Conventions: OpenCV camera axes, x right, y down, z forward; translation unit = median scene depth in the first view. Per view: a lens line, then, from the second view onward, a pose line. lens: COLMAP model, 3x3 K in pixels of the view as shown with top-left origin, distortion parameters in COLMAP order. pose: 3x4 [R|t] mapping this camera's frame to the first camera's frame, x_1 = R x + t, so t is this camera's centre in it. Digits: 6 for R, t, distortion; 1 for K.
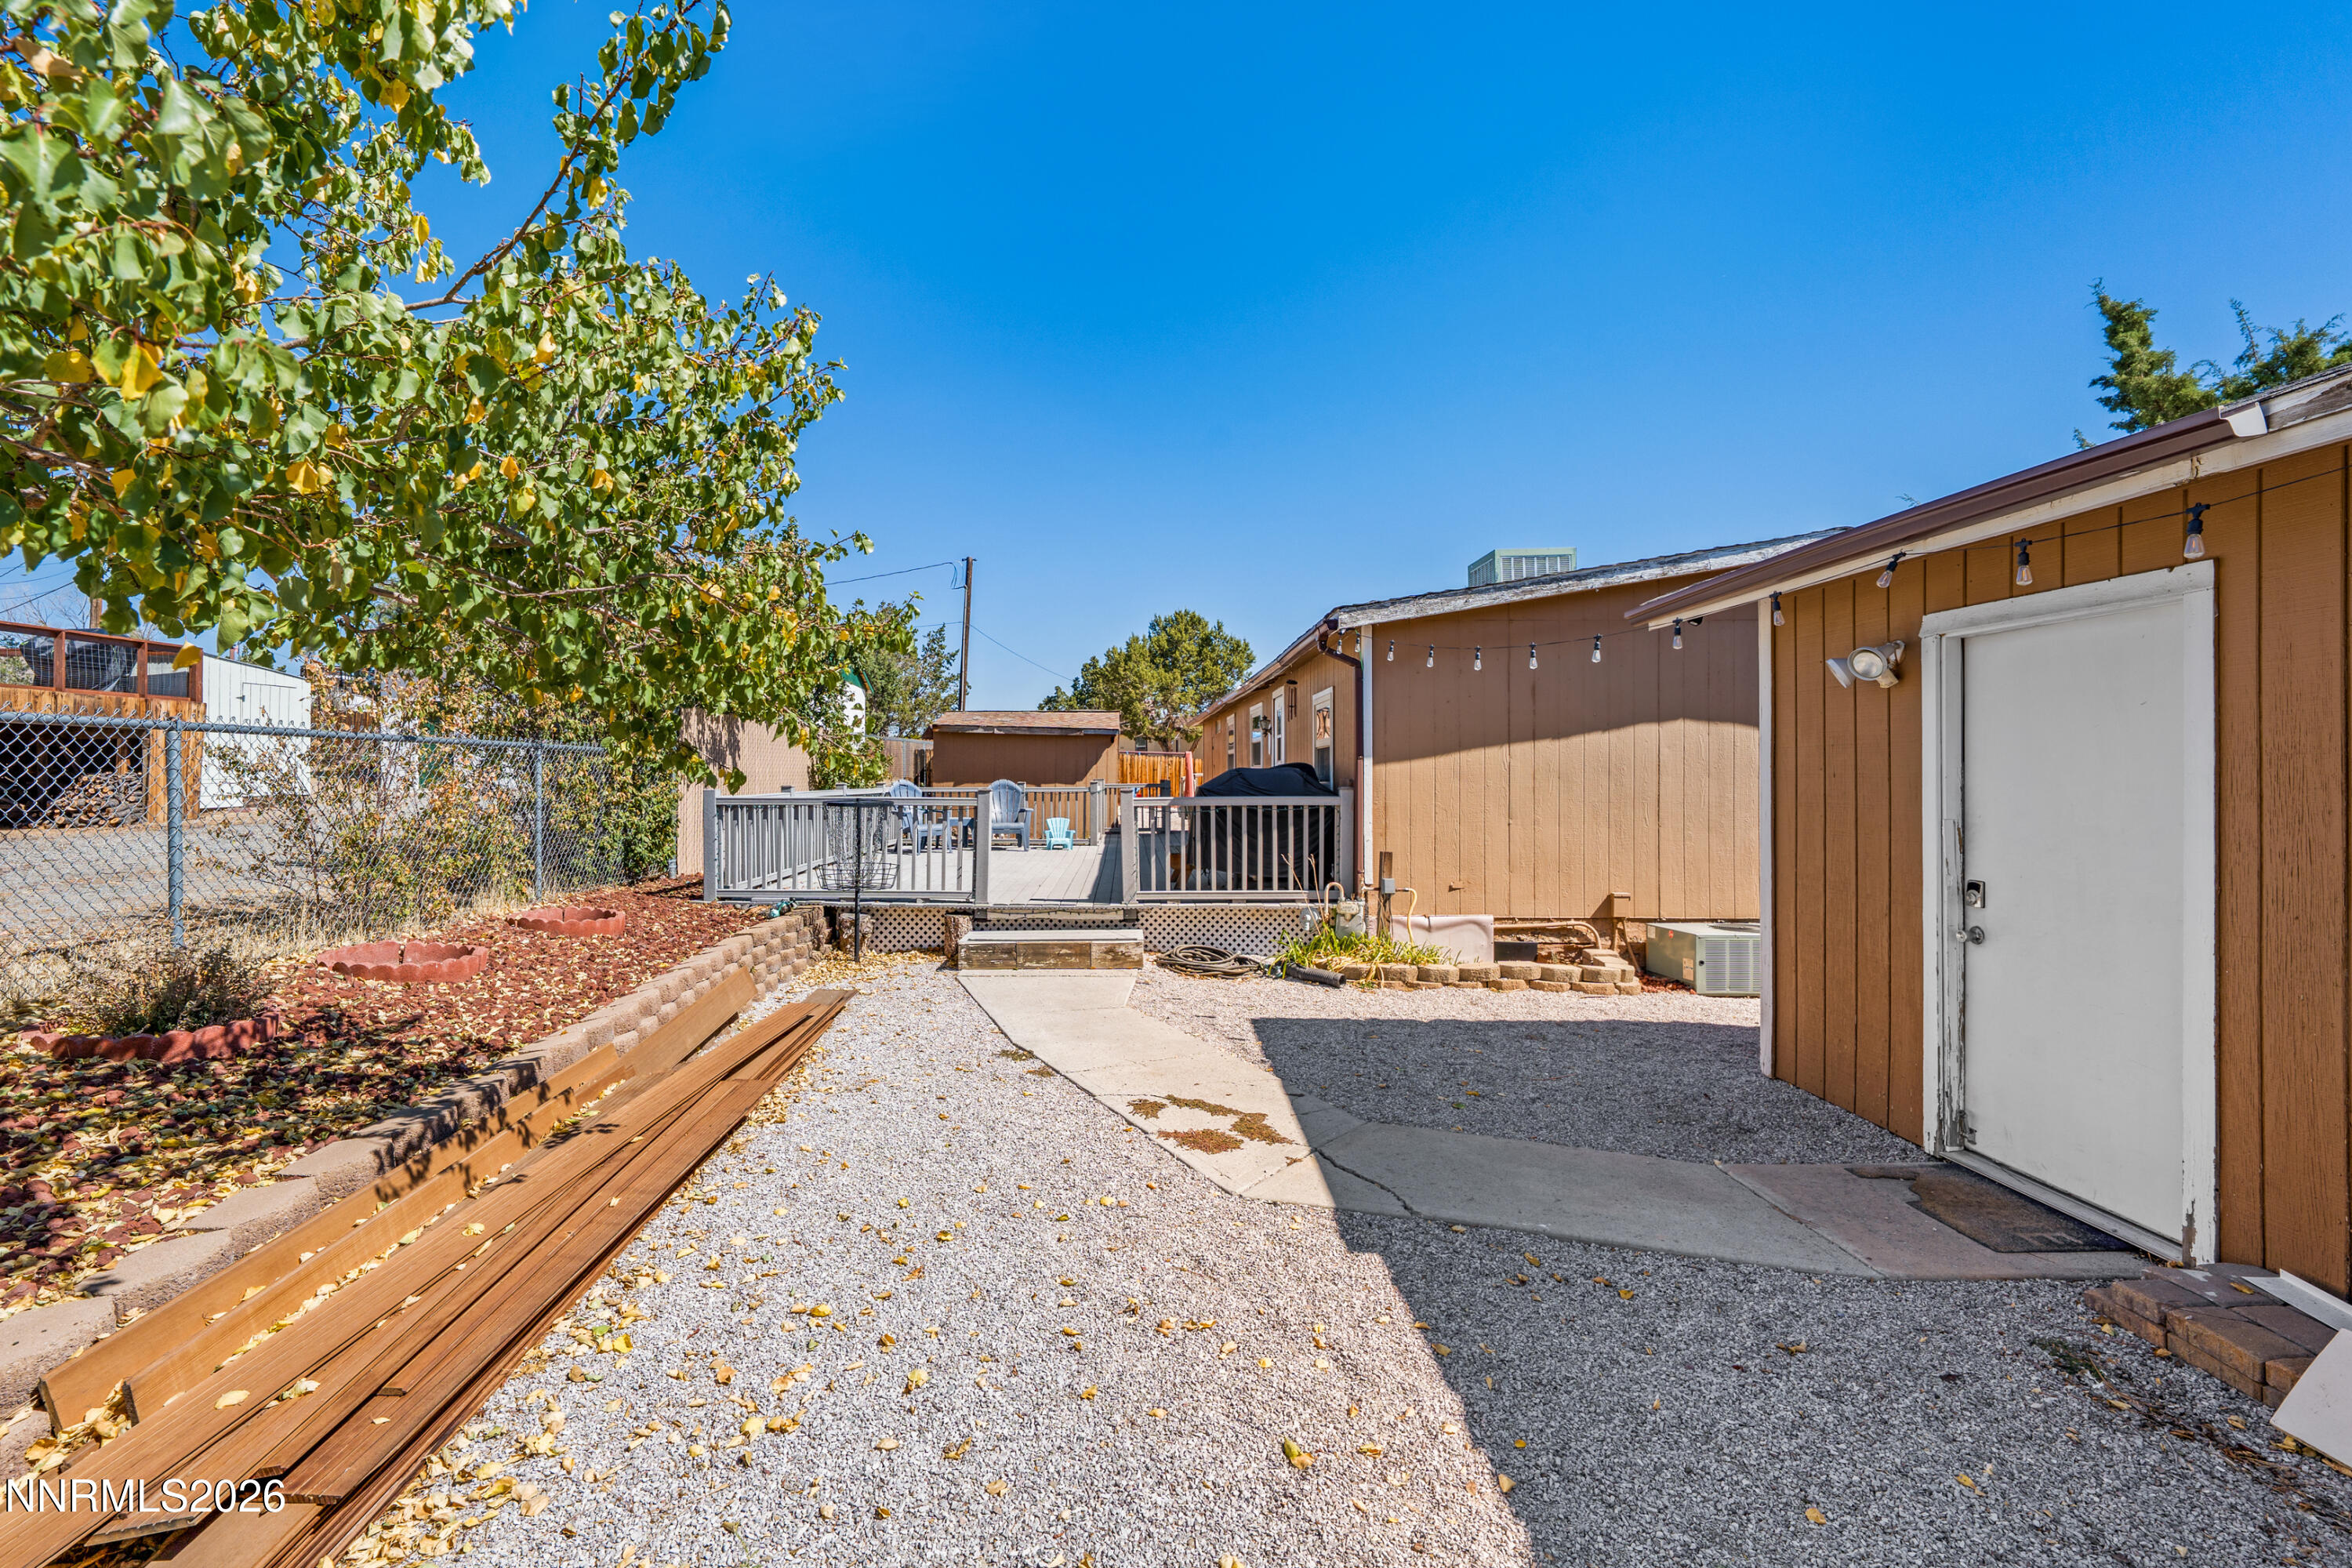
lens RADIAL K [[964.8, 0, 1159.0], [0, 964.8, 769.5], [0, 0, 1]] dist [-0.000556, -0.000022]
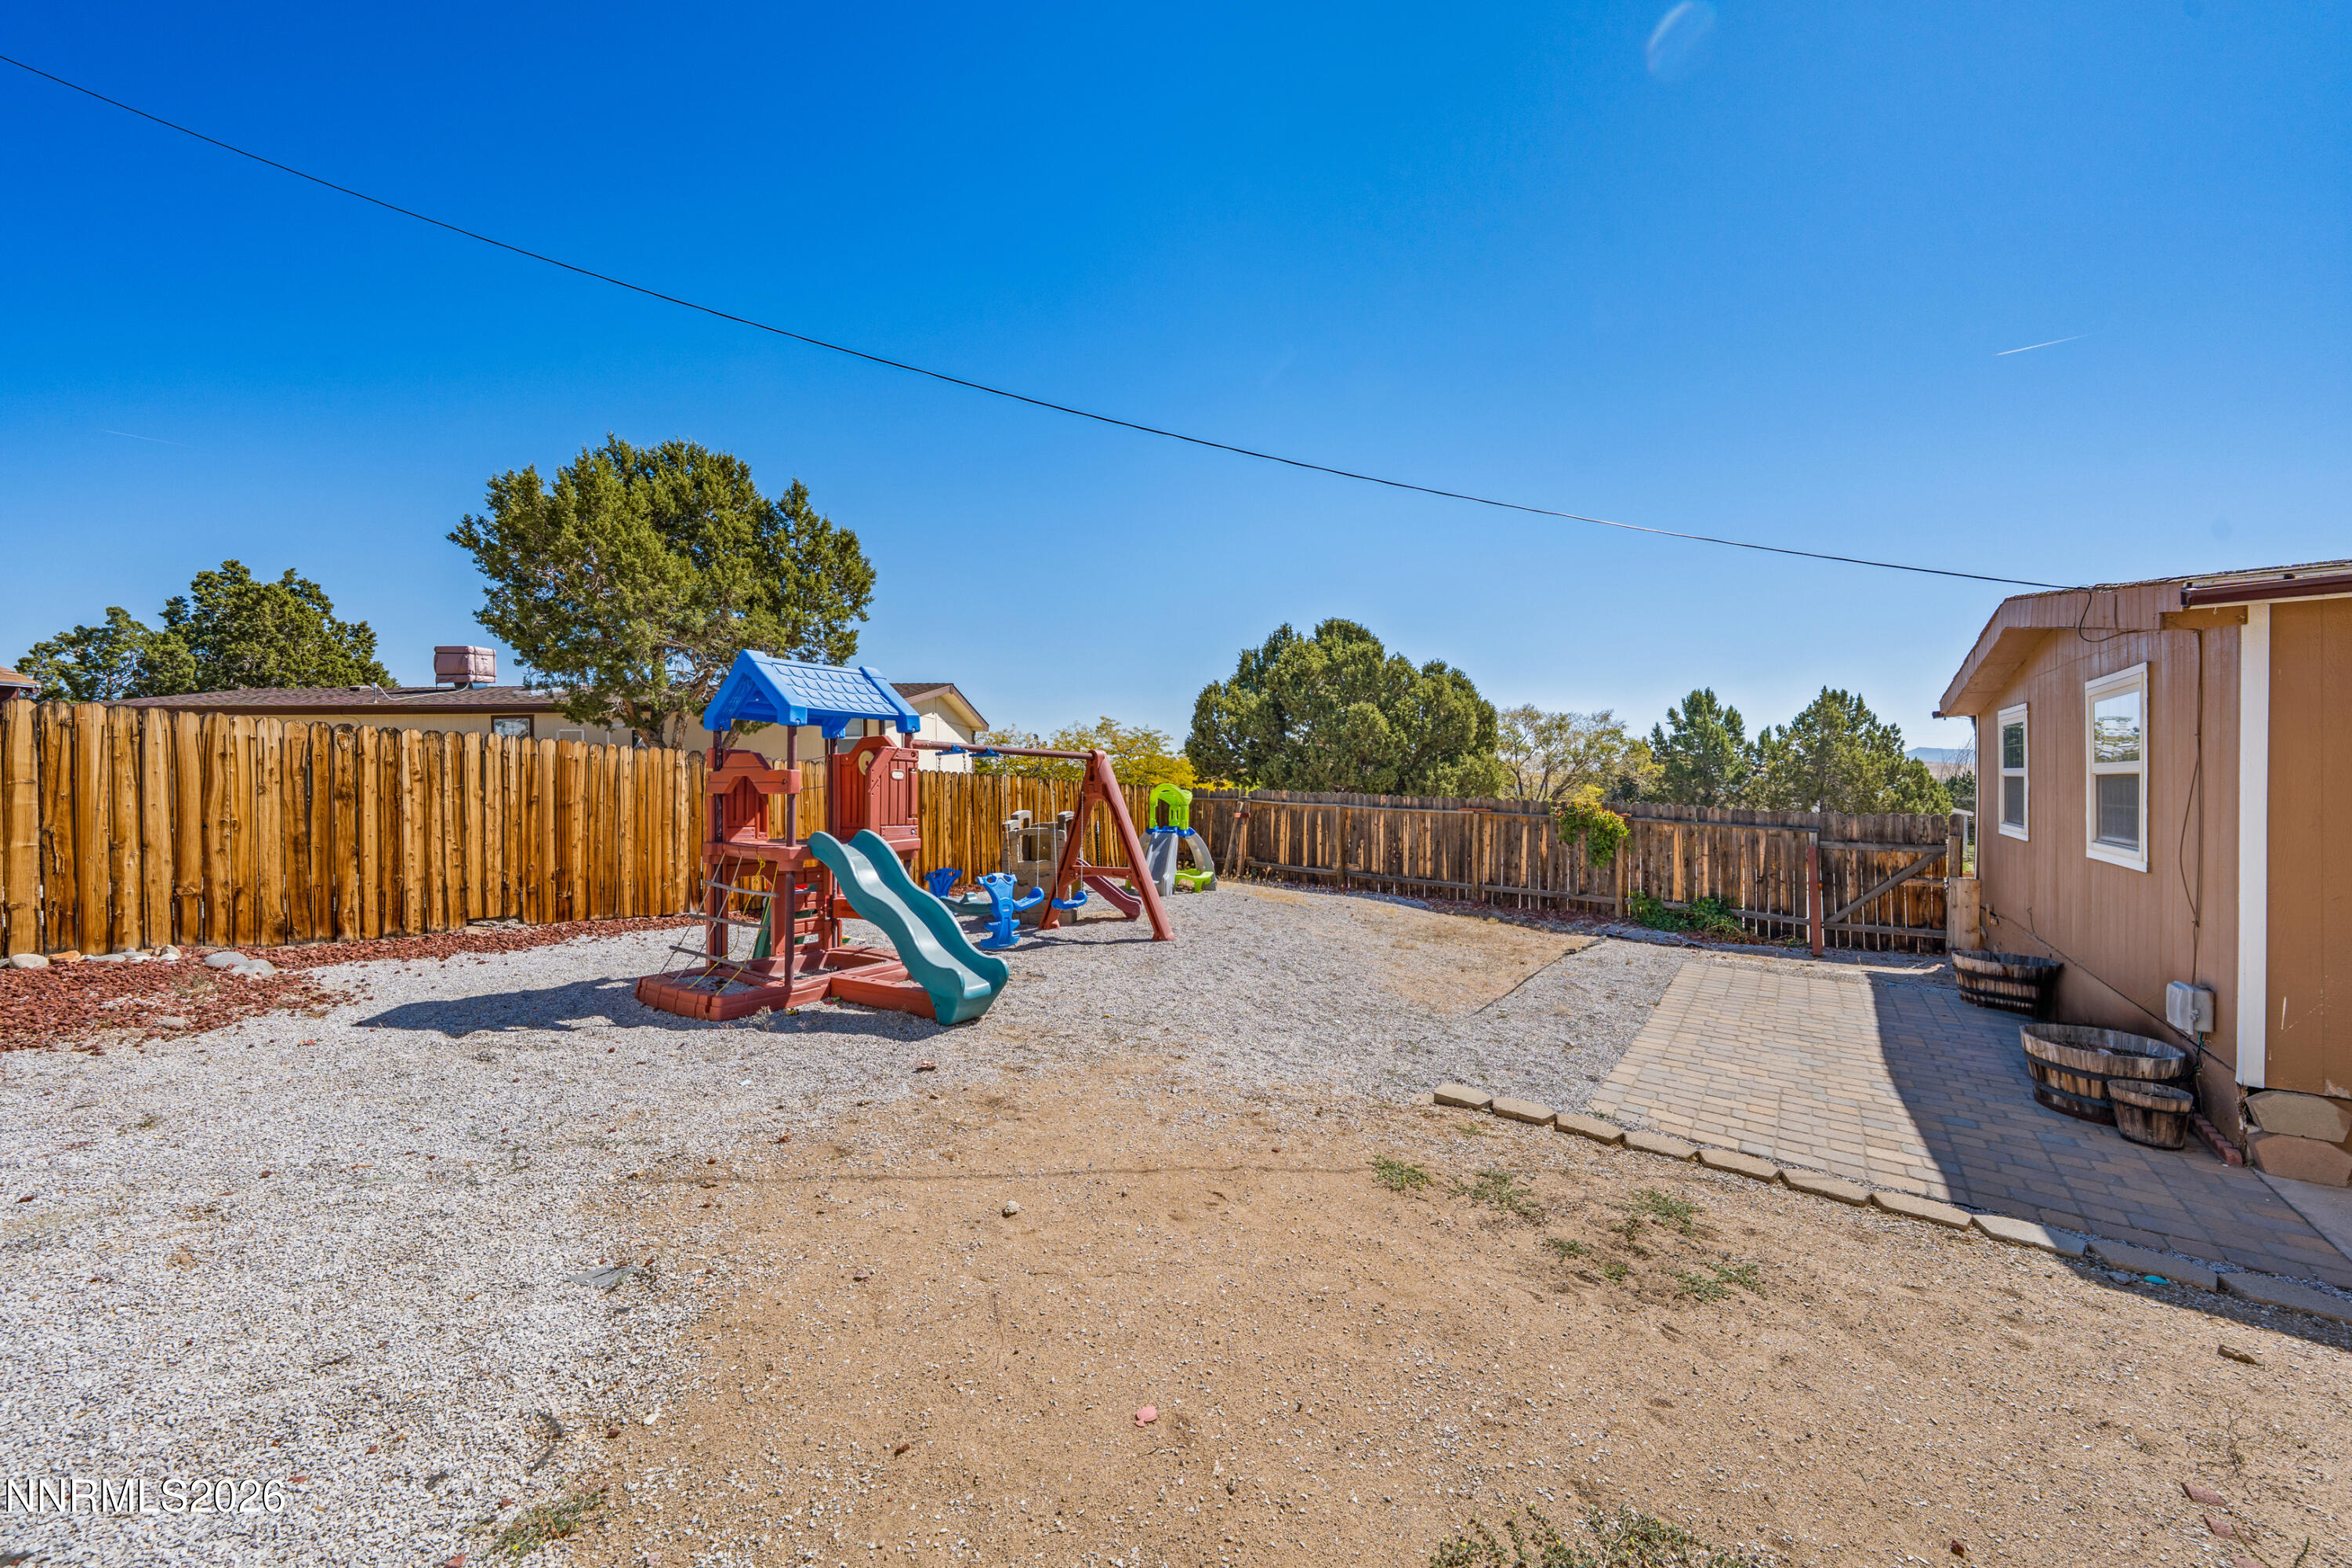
lens RADIAL K [[798.6, 0, 1179.0], [0, 798.6, 789.7], [0, 0, 1]] dist [-0.001294, -0.000803]
pose [[0.637236, -0.009340, 0.770612, -0.125088], [-0.000316, 0.999923, 0.012380, -0.006234], [-0.770668, -0.008133, 0.637185, 0.601910]]
